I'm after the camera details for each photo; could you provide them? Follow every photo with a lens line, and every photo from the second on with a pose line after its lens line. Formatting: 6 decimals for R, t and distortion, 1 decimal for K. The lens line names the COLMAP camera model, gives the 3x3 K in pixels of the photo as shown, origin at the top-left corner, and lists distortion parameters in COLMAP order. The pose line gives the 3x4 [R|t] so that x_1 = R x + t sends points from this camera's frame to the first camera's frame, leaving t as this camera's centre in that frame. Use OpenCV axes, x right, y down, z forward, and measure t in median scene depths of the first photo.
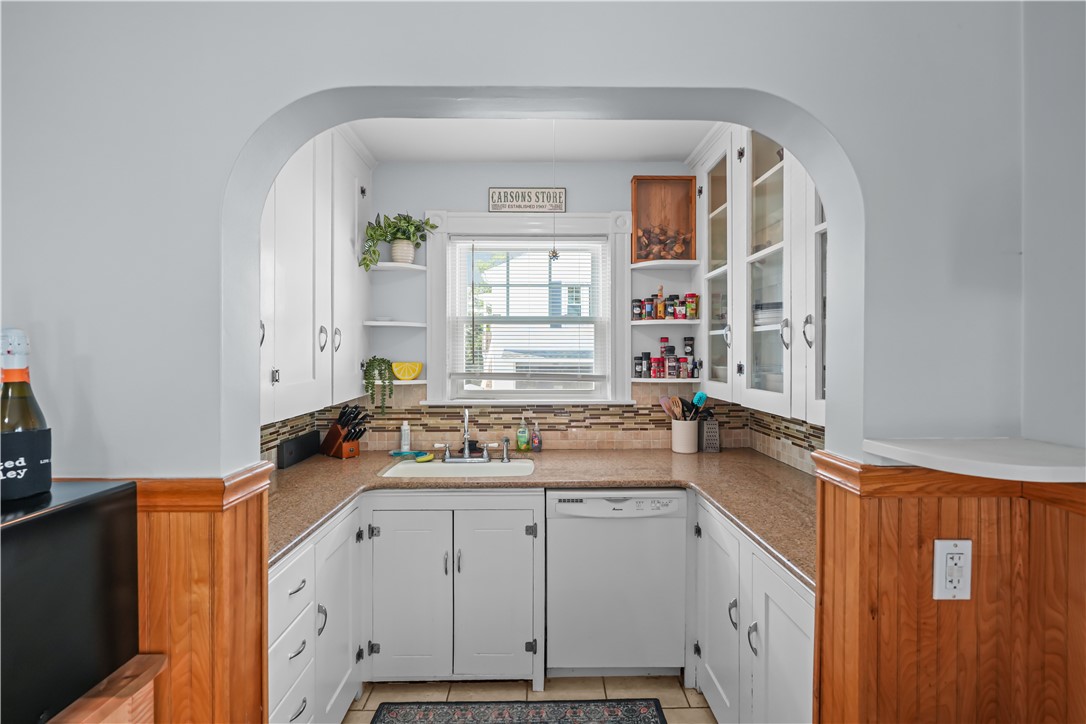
lens RADIAL K [[490.9, 0, 545.2], [0, 490.9, 356.1], [0, 0, 1]] dist [-0.003576, -0.000184]
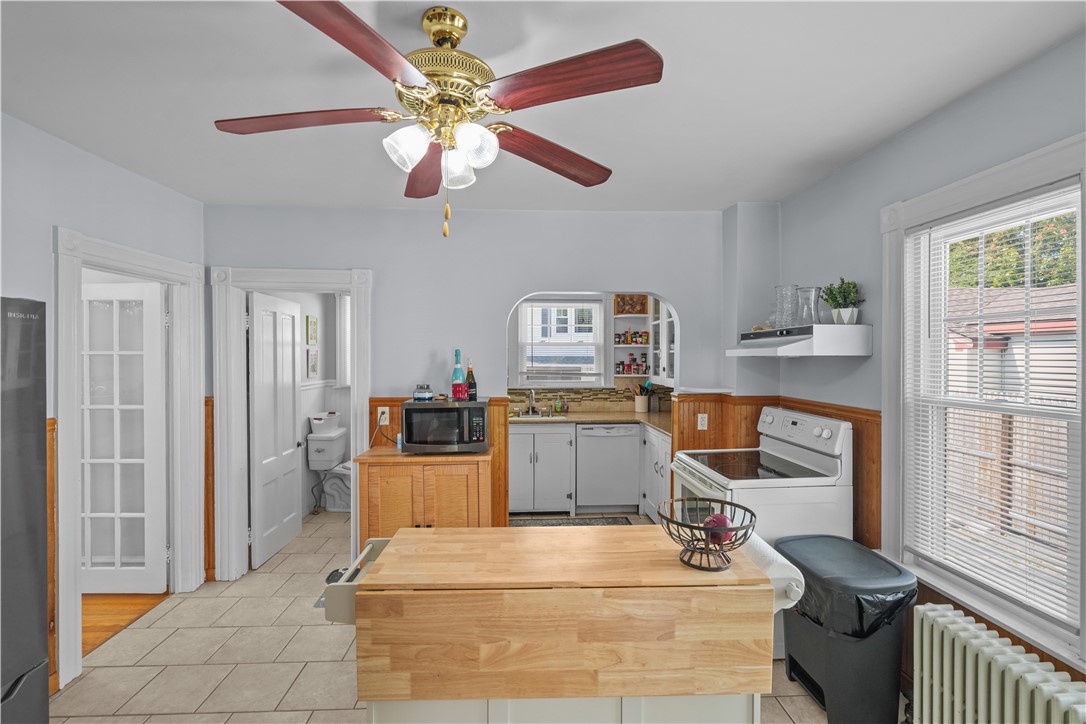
lens RADIAL K [[490.9, 0, 545.2], [0, 490.9, 356.1], [0, 0, 1]] dist [-0.003576, -0.000184]
pose [[0.999051, 0.001907, 0.043505, -0.183694], [-0.001497, 0.999954, -0.009445, -0.009192], [-0.043521, 0.009371, 0.999009, -0.935324]]
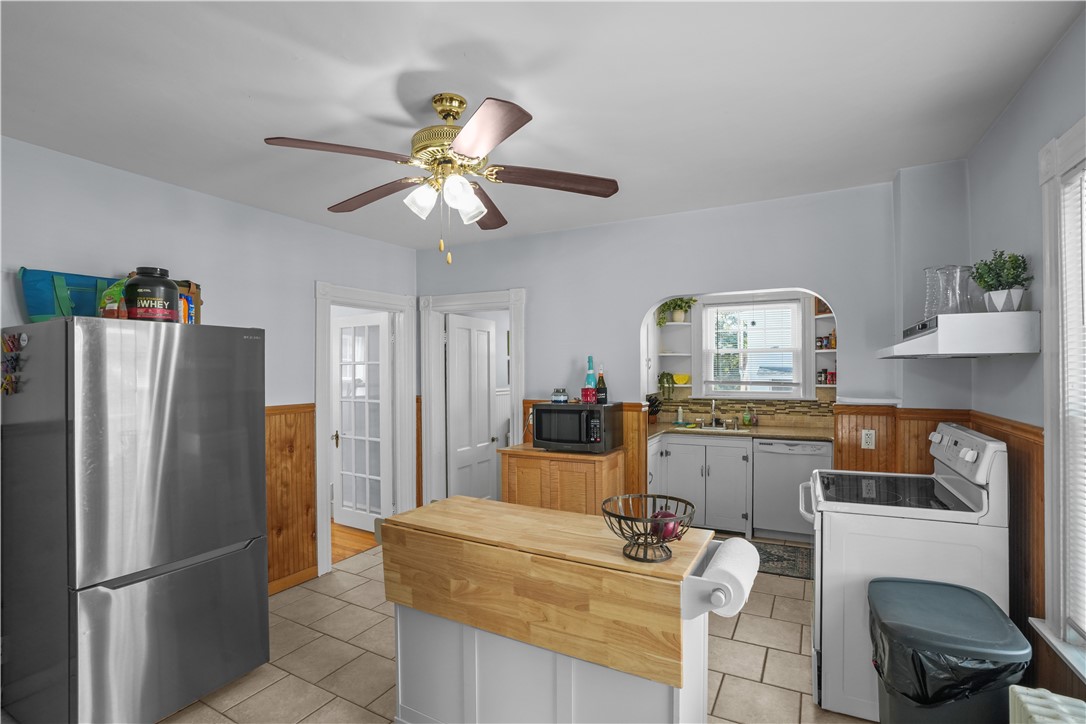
lens RADIAL K [[516.2, 0, 542.1], [0, 516.2, 365.7], [0, 0, 1]] dist [-0.065777, 0.024023]
pose [[0.876154, -0.006349, -0.481989, 0.196248], [-0.001460, 0.999874, -0.015825, 0.009559], [0.482028, 0.014569, 0.876035, -0.963491]]
